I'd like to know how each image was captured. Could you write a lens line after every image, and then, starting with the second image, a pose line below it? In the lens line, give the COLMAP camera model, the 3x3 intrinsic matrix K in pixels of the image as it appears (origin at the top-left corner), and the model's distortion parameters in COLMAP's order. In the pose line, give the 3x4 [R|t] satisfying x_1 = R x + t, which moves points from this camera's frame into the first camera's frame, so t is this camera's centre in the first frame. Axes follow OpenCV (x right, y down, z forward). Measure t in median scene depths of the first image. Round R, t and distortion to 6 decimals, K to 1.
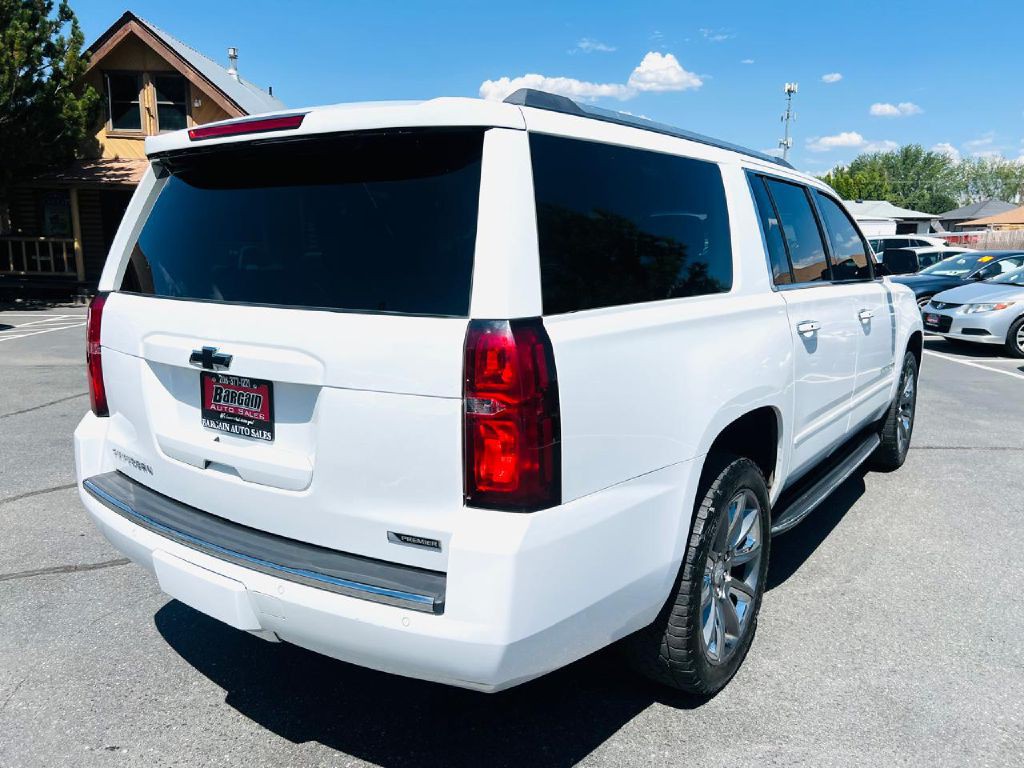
lens RADIAL K [[781.9, 0, 542.0], [0, 781.9, 374.8], [0, 0, 1]] dist [0.058392, -0.066479]
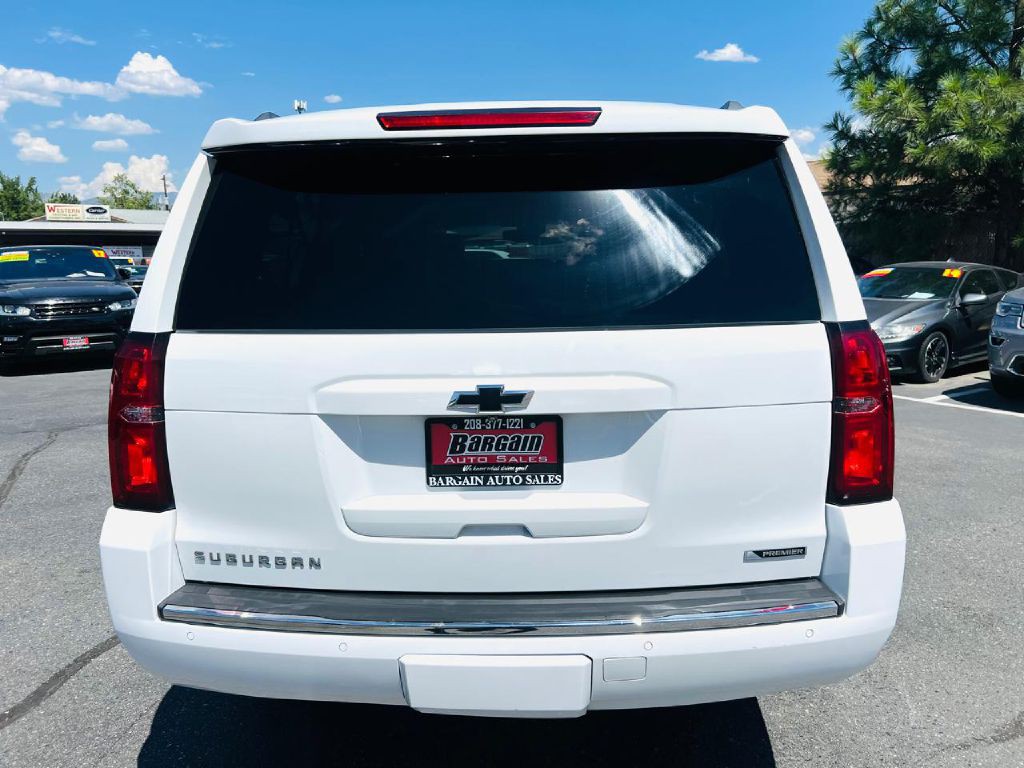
lens RADIAL K [[781.9, 0, 534.6], [0, 781.9, 382.5], [0, 0, 1]] dist [0.058392, -0.066479]
pose [[0.839654, -0.106015, 0.532675, -0.797405], [0.111202, 0.993544, 0.022451, -0.049135], [-0.531616, 0.040383, 0.846022, 0.278914]]
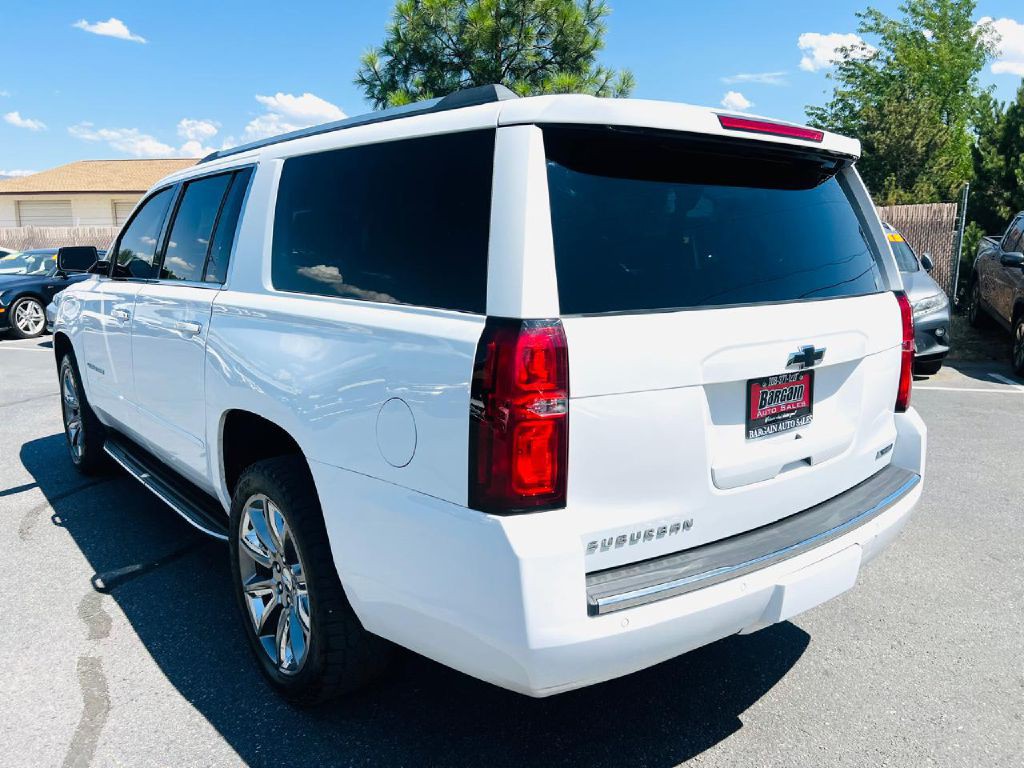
lens RADIAL K [[781.9, 0, 511.9], [0, 781.9, 379.3], [0, 0, 1]] dist [0.058392, -0.066479]
pose [[0.277587, -0.164066, 0.946587, -1.459078], [0.157995, 0.979690, 0.123472, -0.173431], [-0.947620, 0.115282, 0.297871, 1.038176]]
